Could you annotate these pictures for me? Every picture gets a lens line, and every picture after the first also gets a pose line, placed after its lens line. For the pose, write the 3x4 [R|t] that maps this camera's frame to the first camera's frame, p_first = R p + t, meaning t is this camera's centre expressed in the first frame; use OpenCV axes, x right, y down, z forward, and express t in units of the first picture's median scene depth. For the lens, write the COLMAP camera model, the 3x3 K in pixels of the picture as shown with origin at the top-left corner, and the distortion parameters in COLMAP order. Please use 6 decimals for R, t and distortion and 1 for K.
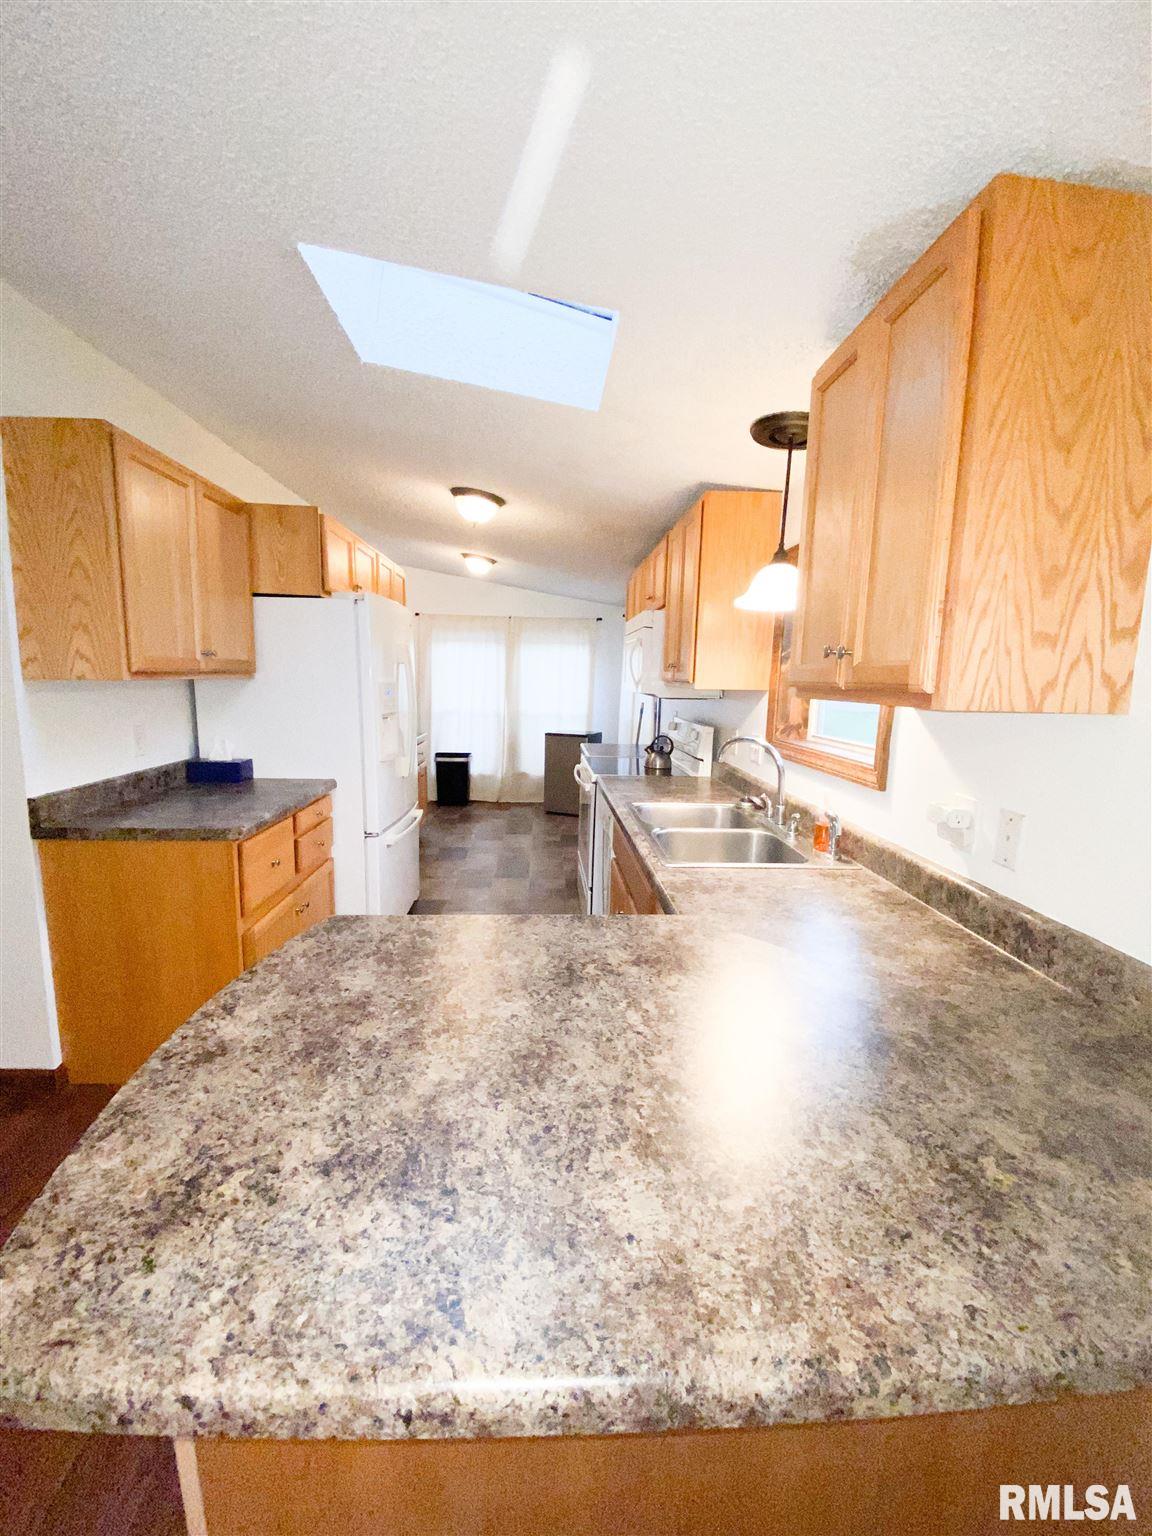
lens RADIAL K [[627.8, 0, 566.6], [0, 627.8, 767.7], [0, 0, 1]] dist [0.072757, -0.048217]
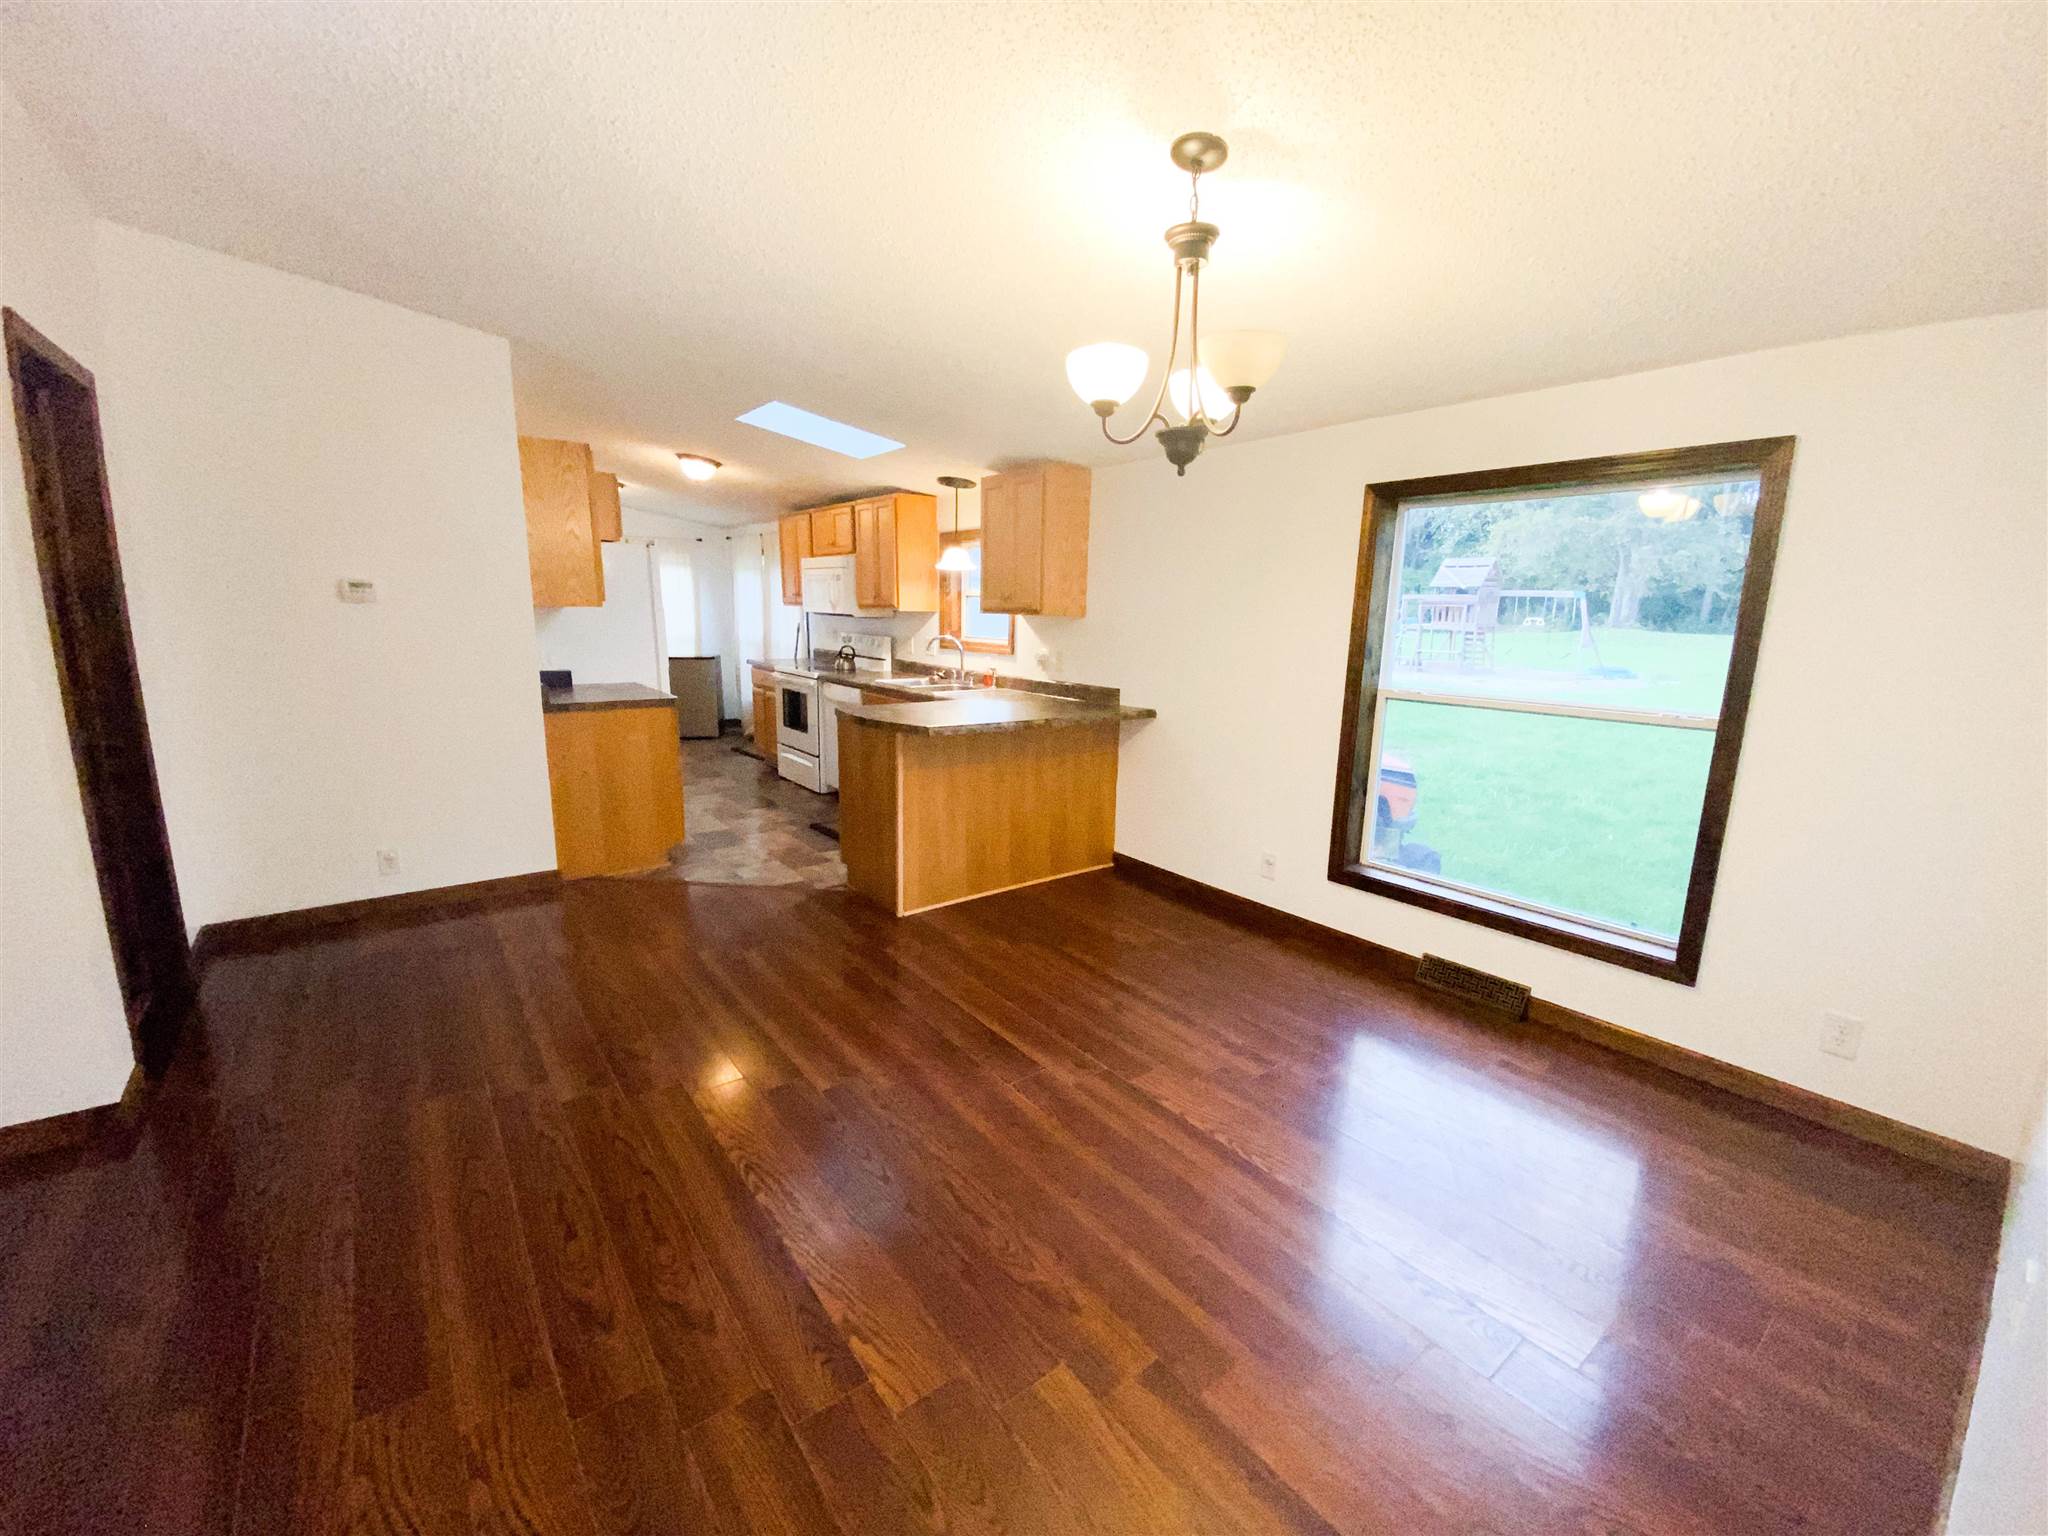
lens RADIAL K [[837.0, 0, 1013.3], [0, 837.0, 774.4], [0, 0, 1]] dist [0.072757, -0.048217]
pose [[0.828078, -0.117930, 0.548068, -1.163544], [0.080861, 0.992527, 0.091393, 0.179672], [-0.554750, -0.031363, 0.831426, -1.465232]]
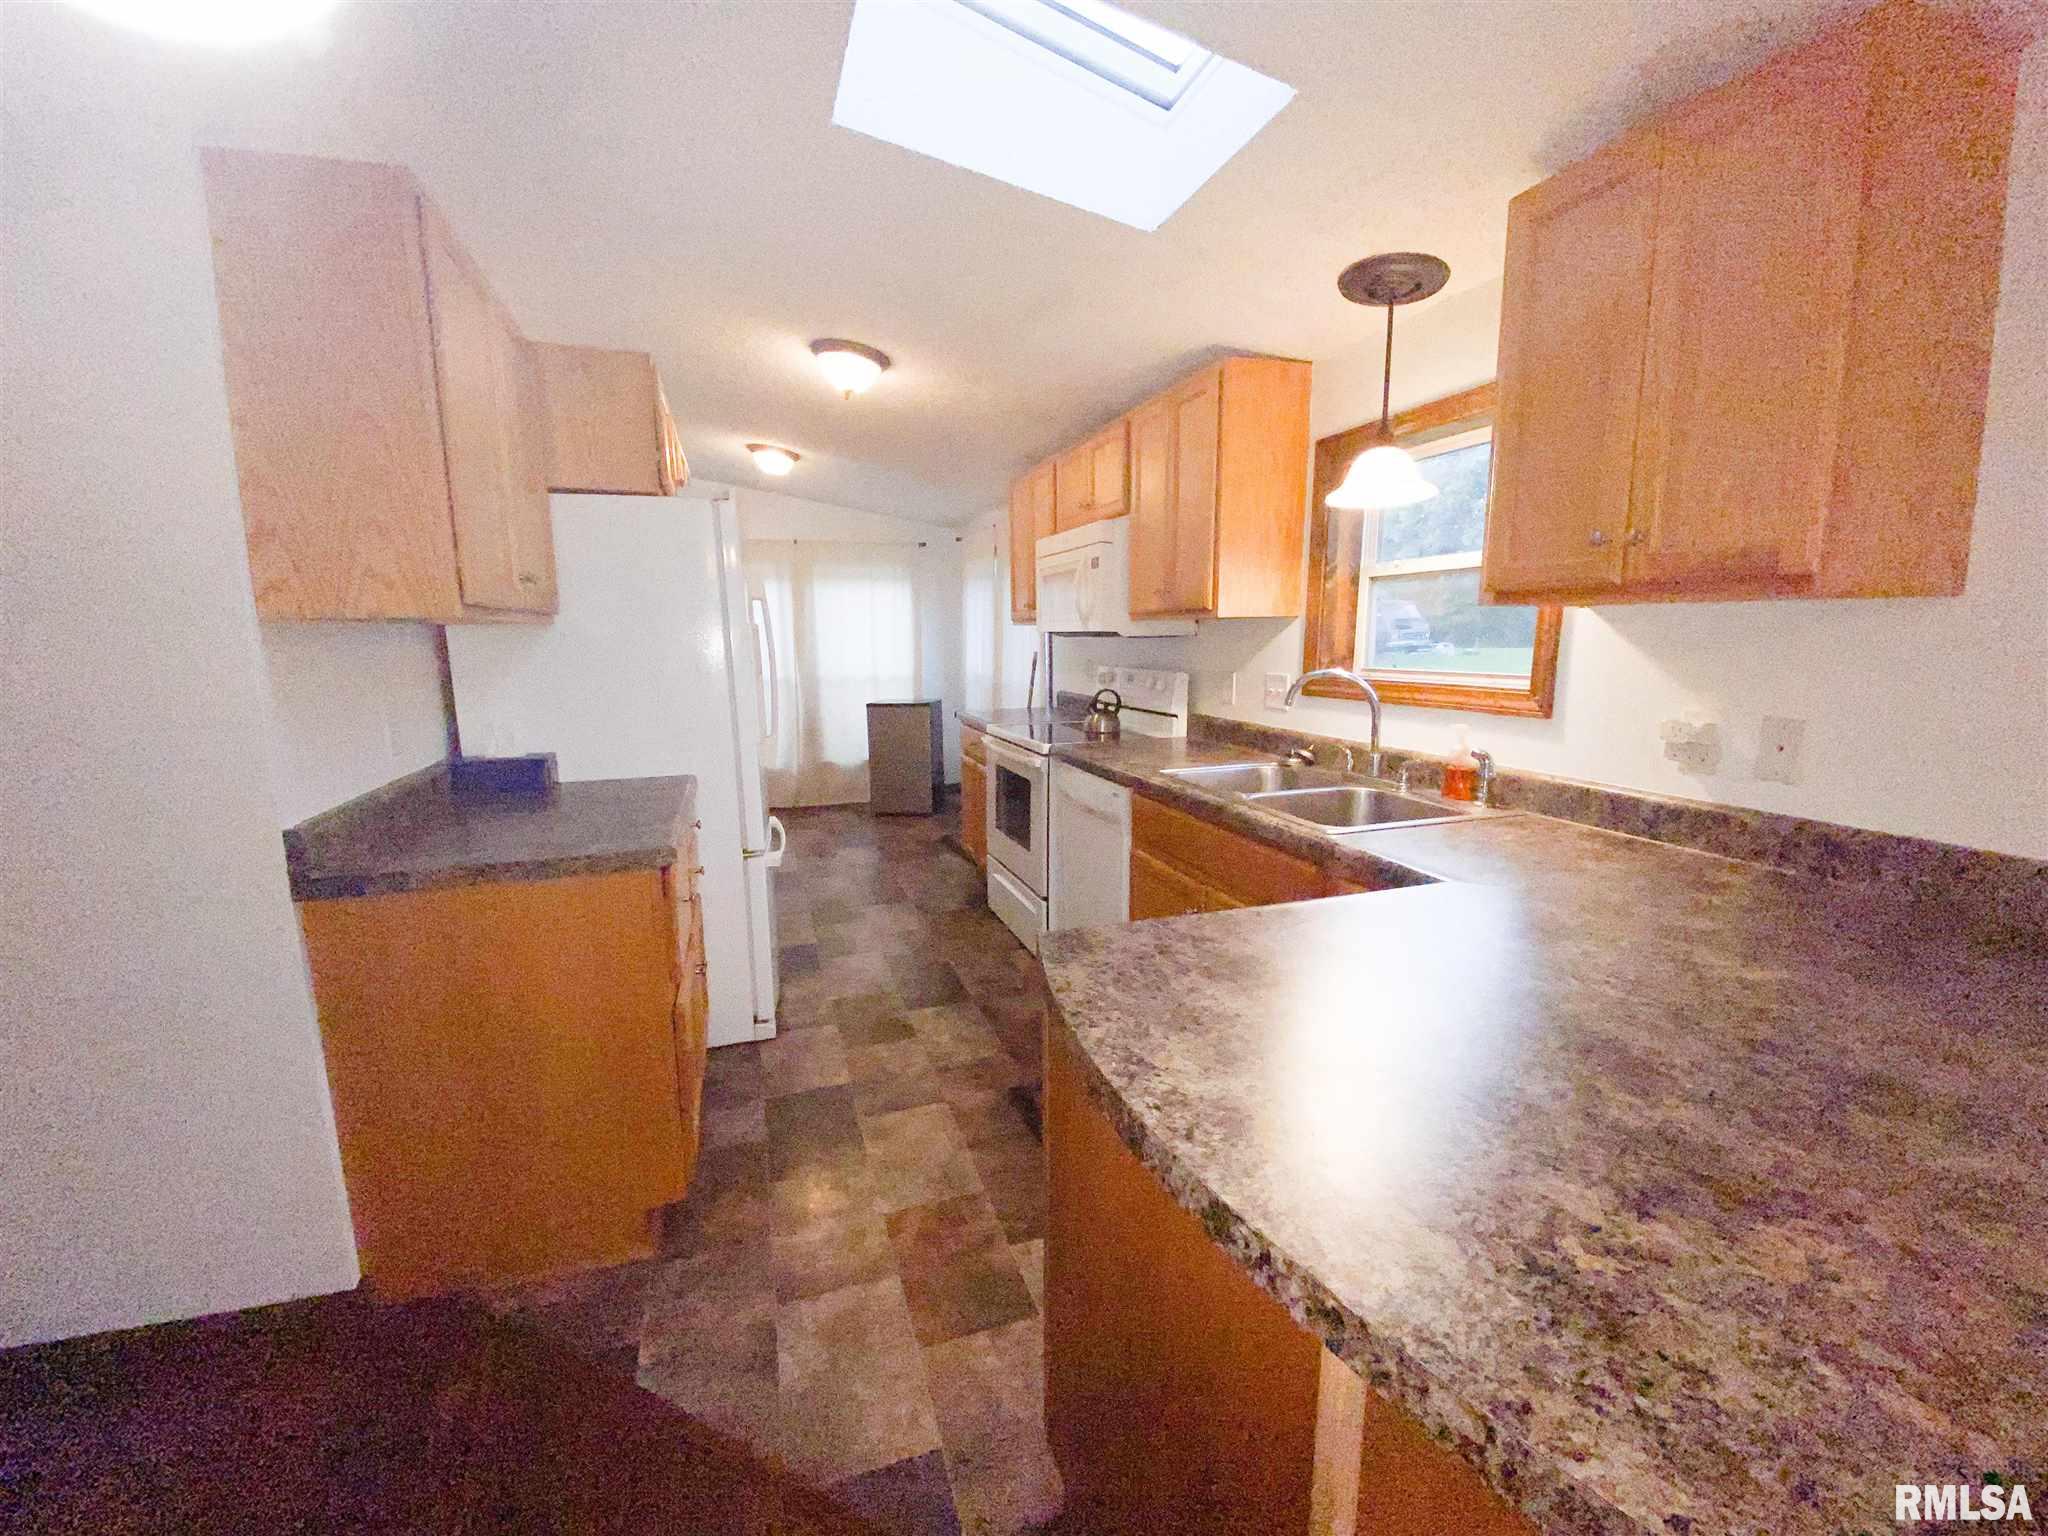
lens RADIAL K [[837.0, 0, 1013.3], [0, 837.0, 774.4], [0, 0, 1]] dist [0.072757, -0.048217]
pose [[0.959935, -0.078186, 0.269094, -0.469858], [0.072140, 0.996871, 0.032299, 0.022313], [-0.270777, -0.011592, 0.962572, 0.103958]]
